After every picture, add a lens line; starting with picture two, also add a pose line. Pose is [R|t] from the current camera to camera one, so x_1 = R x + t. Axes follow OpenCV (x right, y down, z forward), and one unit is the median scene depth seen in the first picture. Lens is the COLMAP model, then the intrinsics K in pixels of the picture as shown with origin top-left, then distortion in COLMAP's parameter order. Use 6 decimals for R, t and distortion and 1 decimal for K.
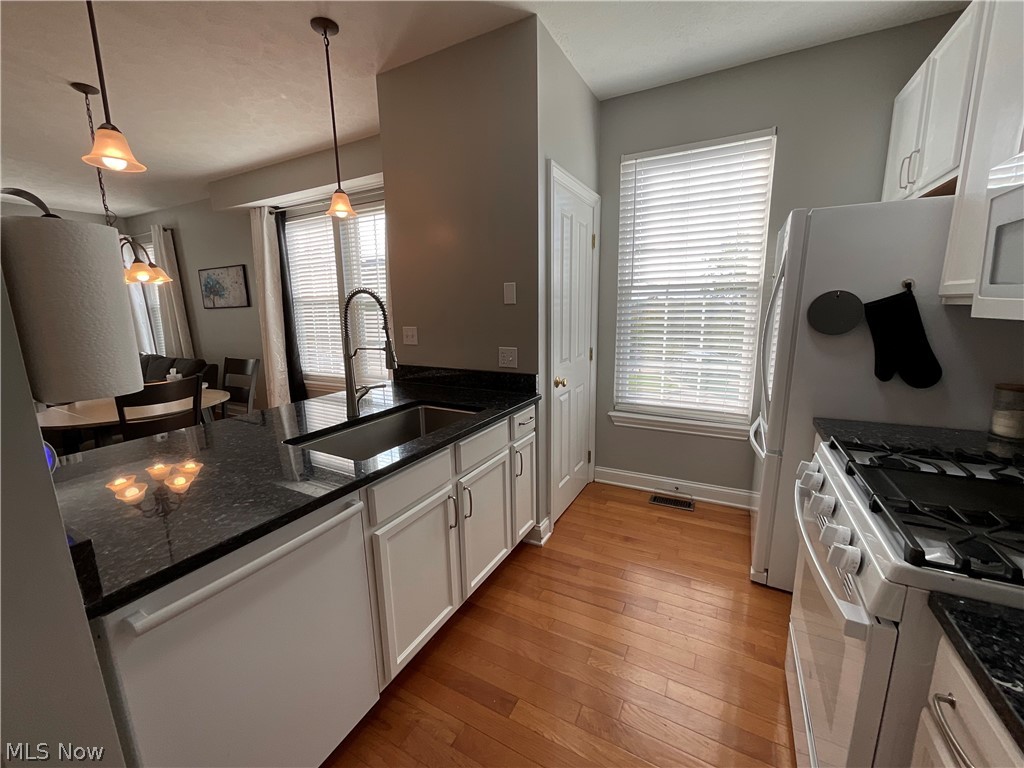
lens RADIAL K [[418.2, 0, 509.6], [0, 418.2, 384.0], [0, 0, 1]] dist [-0.002101, 0.001125]
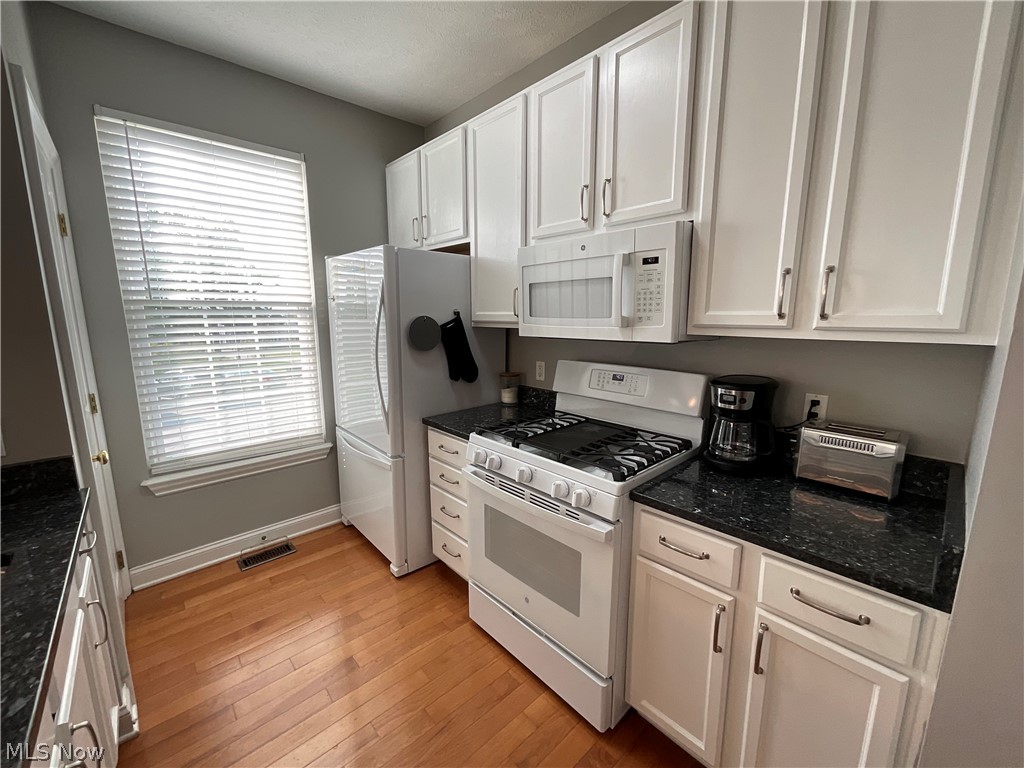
lens RADIAL K [[418.2, 0, 512.1], [0, 418.2, 383.3], [0, 0, 1]] dist [-0.002101, 0.001125]
pose [[0.323902, -0.141935, 0.935383, -0.203746], [0.170197, 0.981295, 0.089966, -0.055168], [-0.930656, 0.130059, 0.342000, 0.206274]]
